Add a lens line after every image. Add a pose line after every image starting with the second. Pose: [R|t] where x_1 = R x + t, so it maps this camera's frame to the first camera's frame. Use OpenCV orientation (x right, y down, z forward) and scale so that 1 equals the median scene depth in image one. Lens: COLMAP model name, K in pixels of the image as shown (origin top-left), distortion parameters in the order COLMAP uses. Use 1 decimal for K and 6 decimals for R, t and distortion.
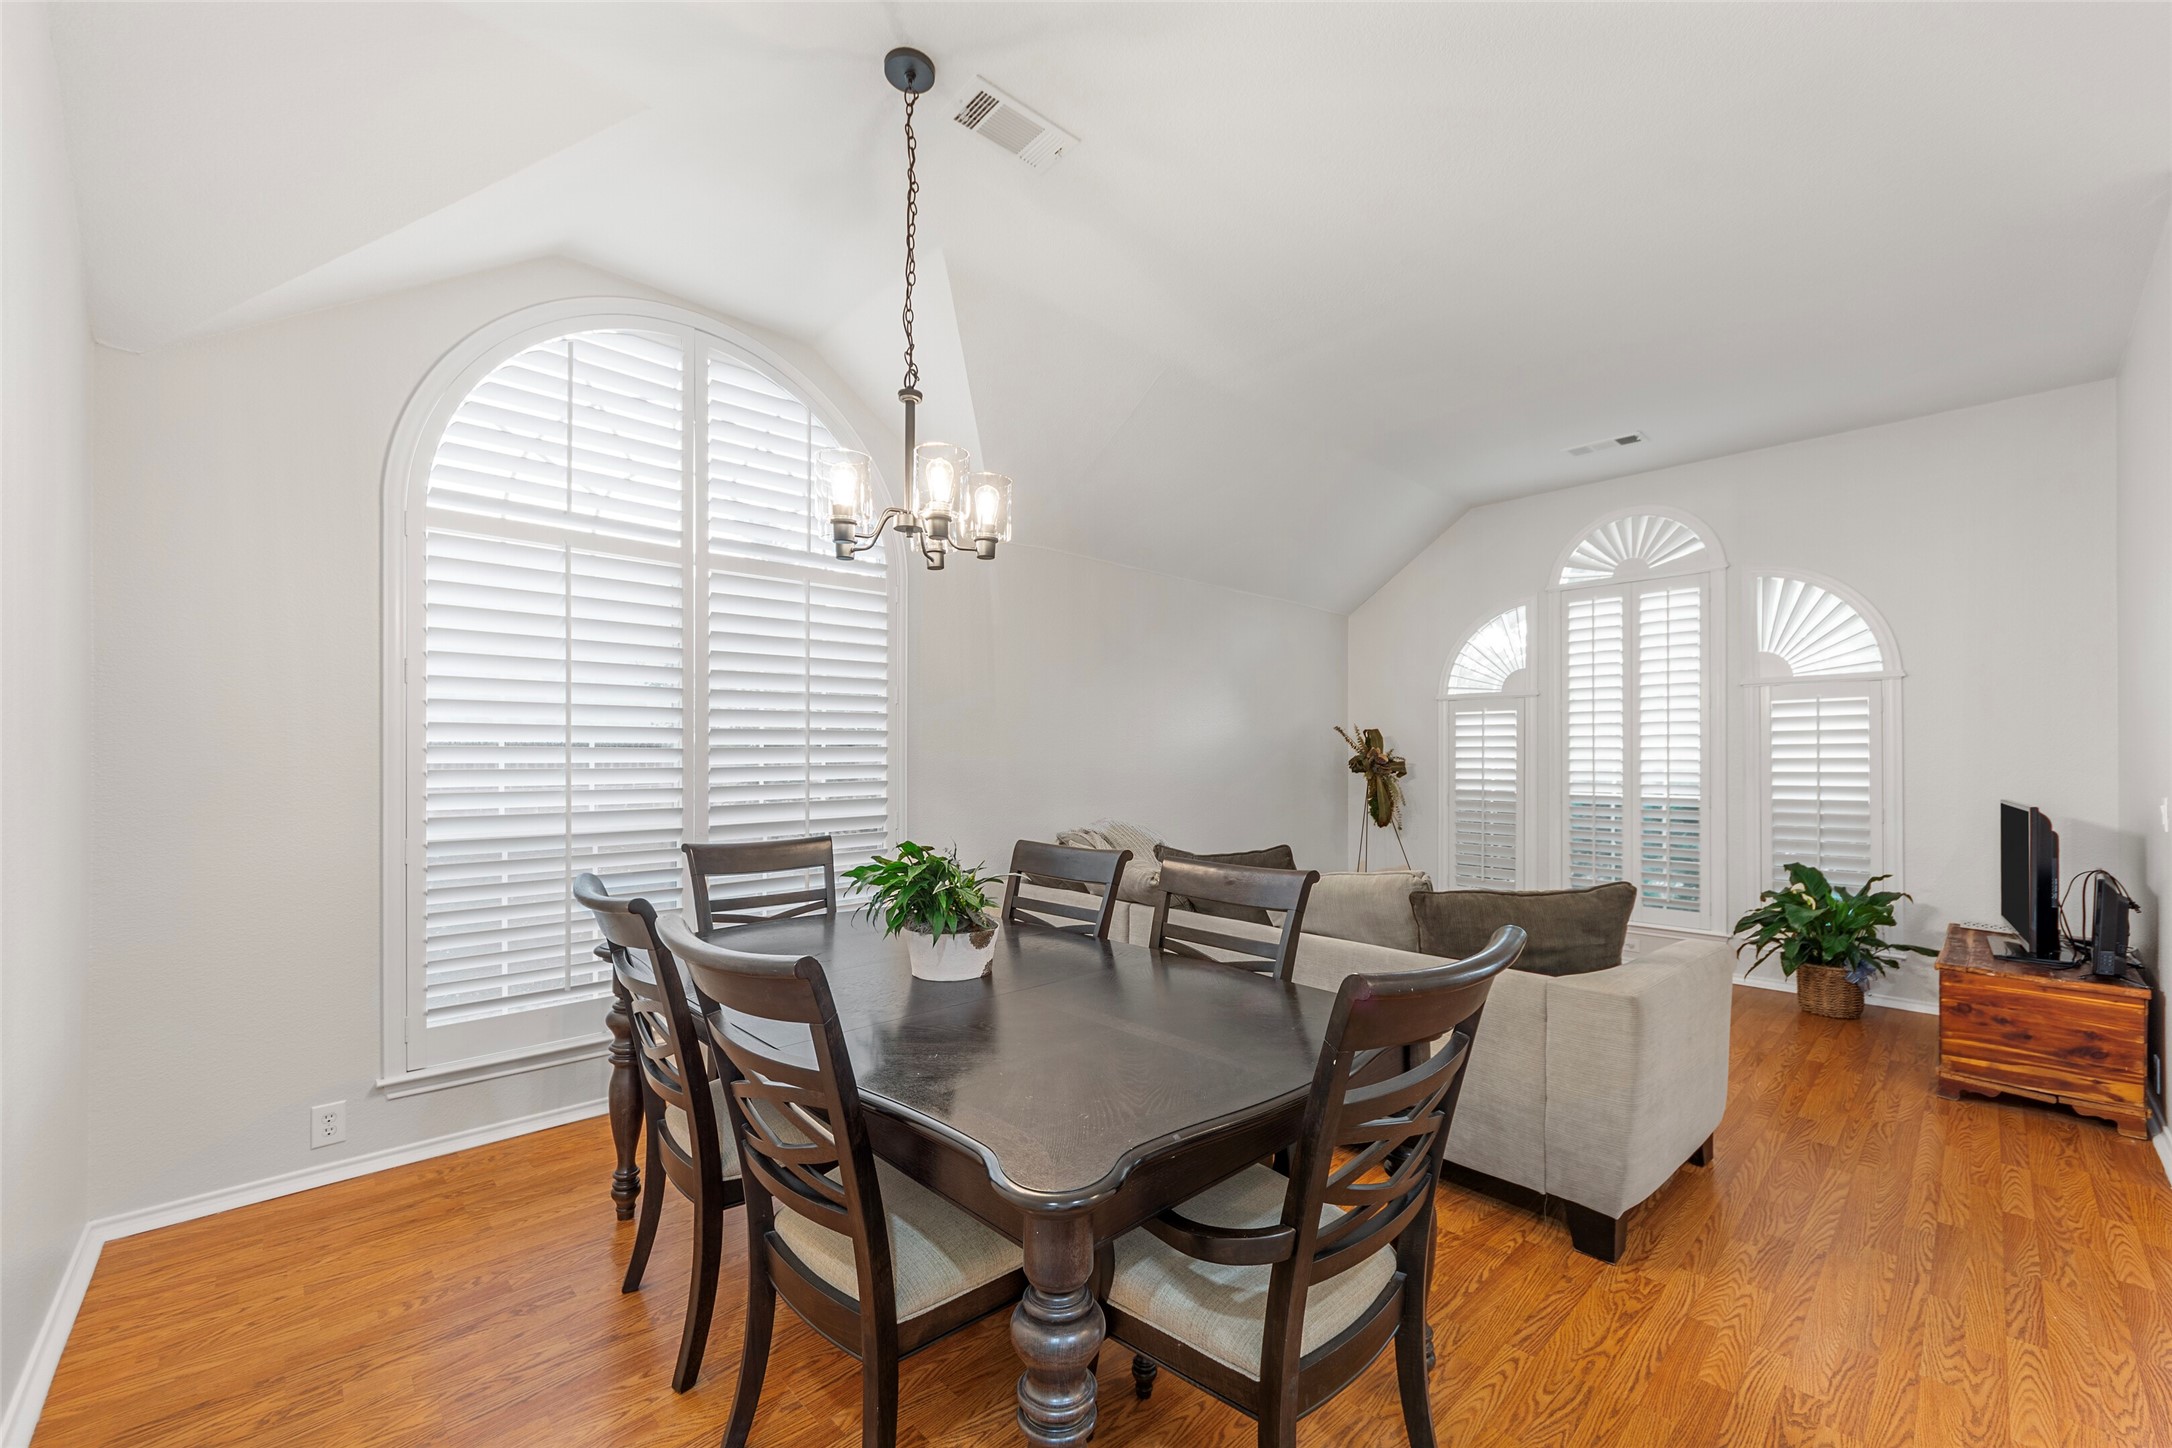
lens RADIAL K [[836.9, 0, 1071.9], [0, 836.9, 727.8], [0, 0, 1]] dist [0.002875, -0.002930]
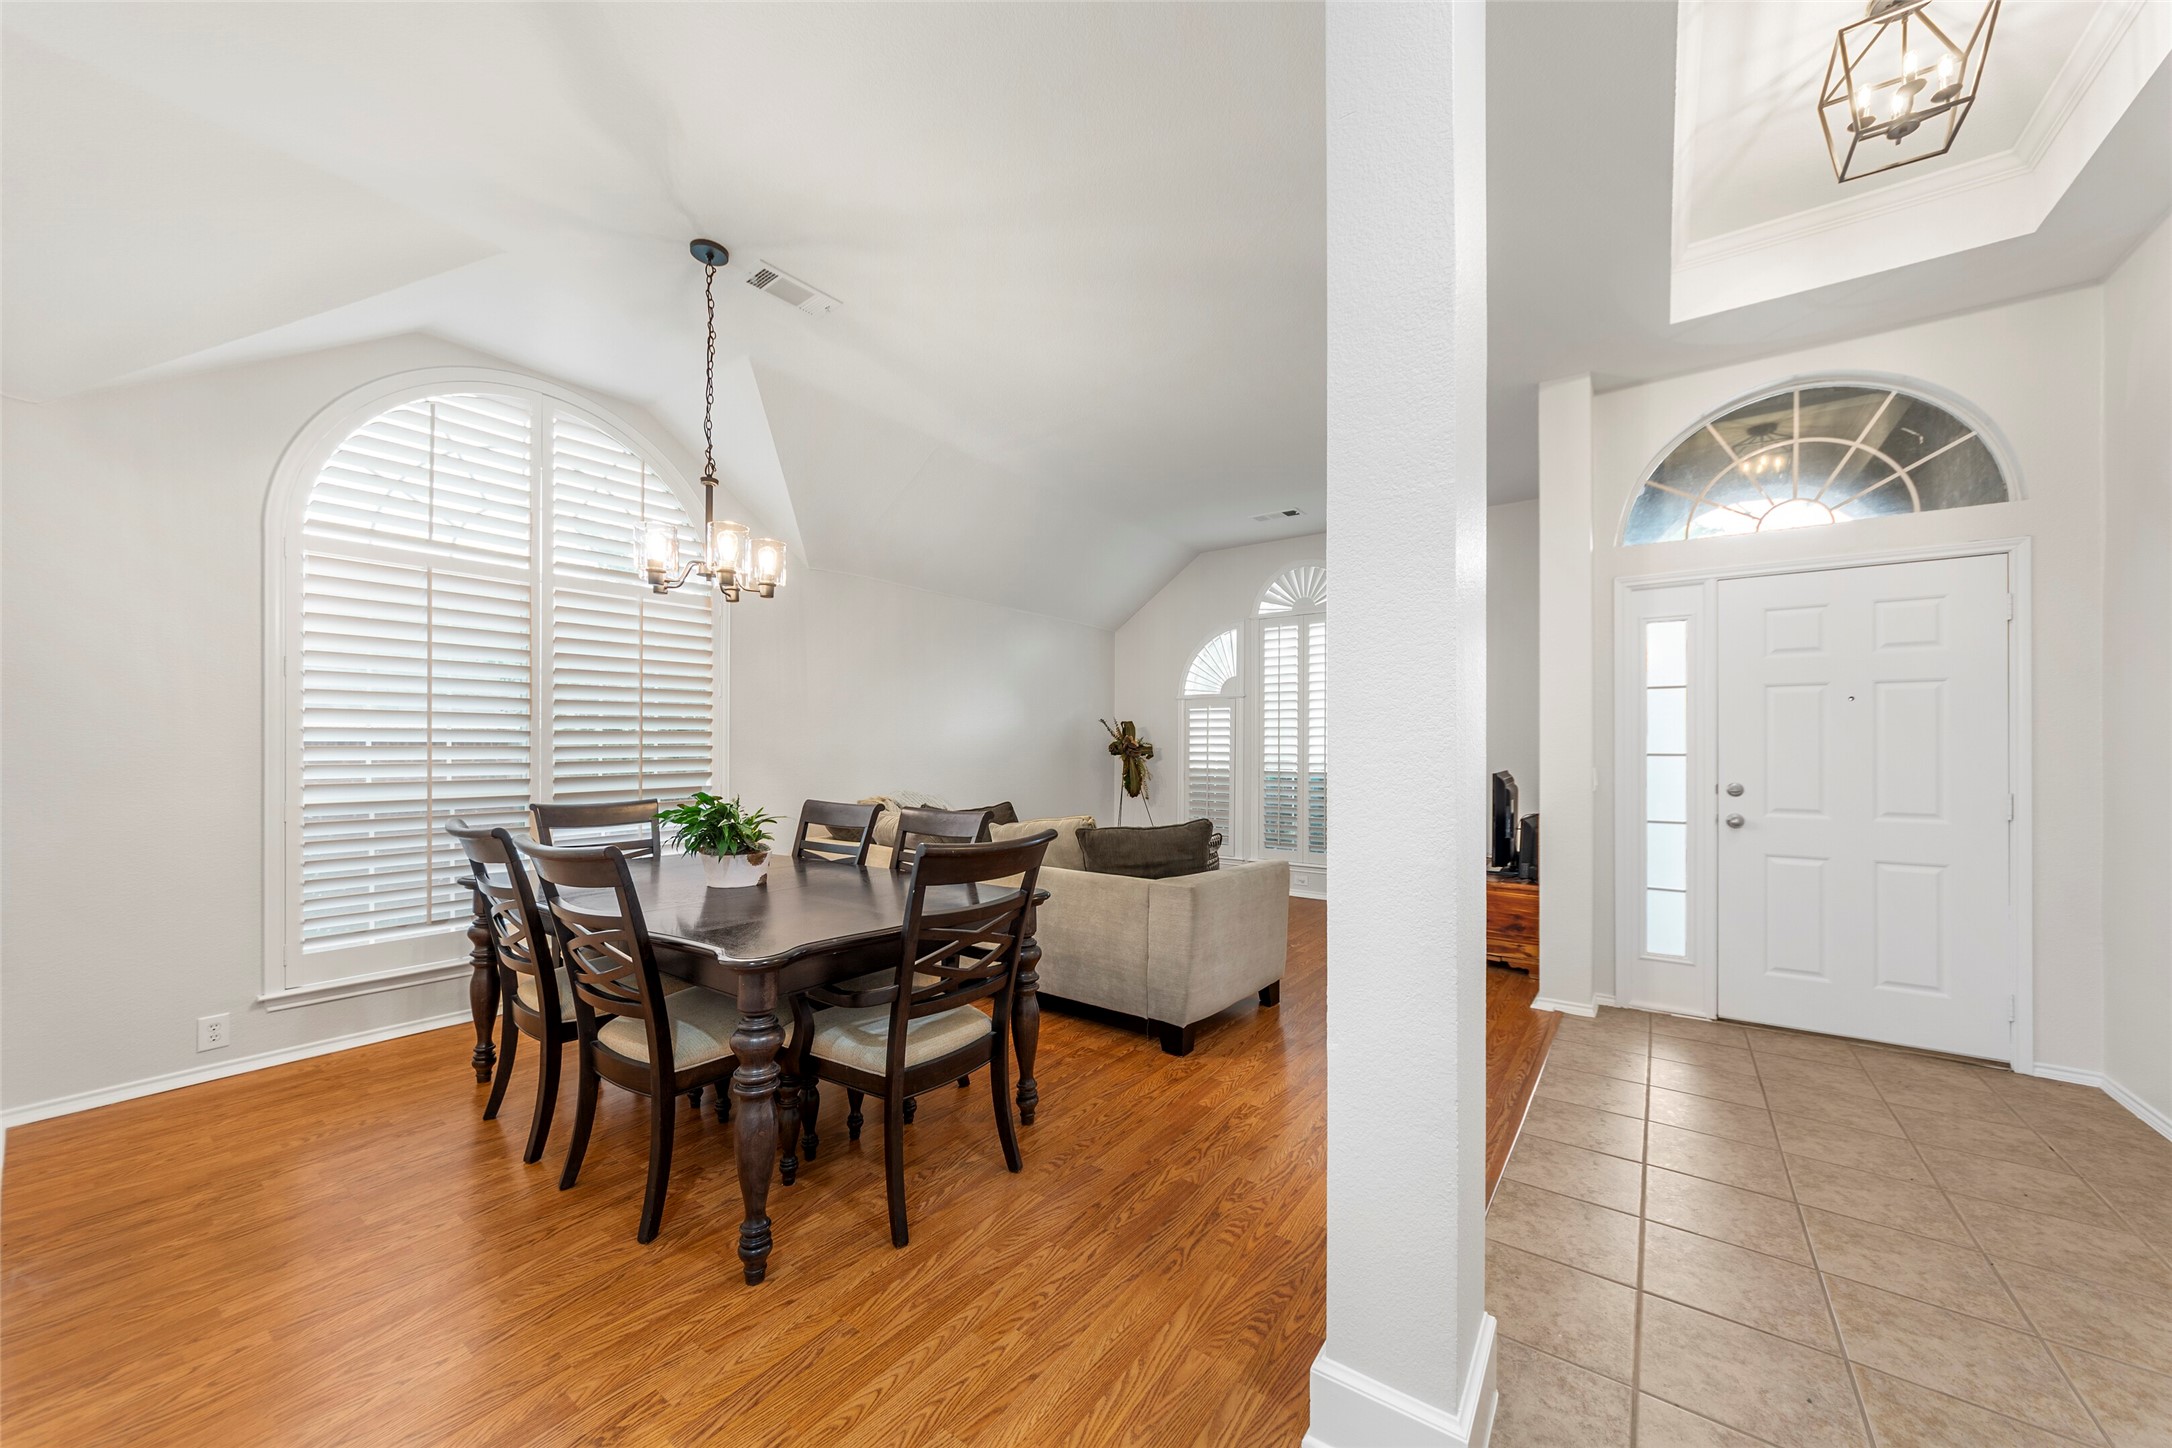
lens RADIAL K [[784.3, 0, 1084.8], [0, 784.3, 729.1], [0, 0, 1]] dist [-0.005780, 0.001522]
pose [[0.983431, 0.005876, 0.181187, 0.172998], [-0.007784, 0.999921, 0.009820, 0.005225], [-0.181115, -0.011068, 0.983400, -0.376961]]
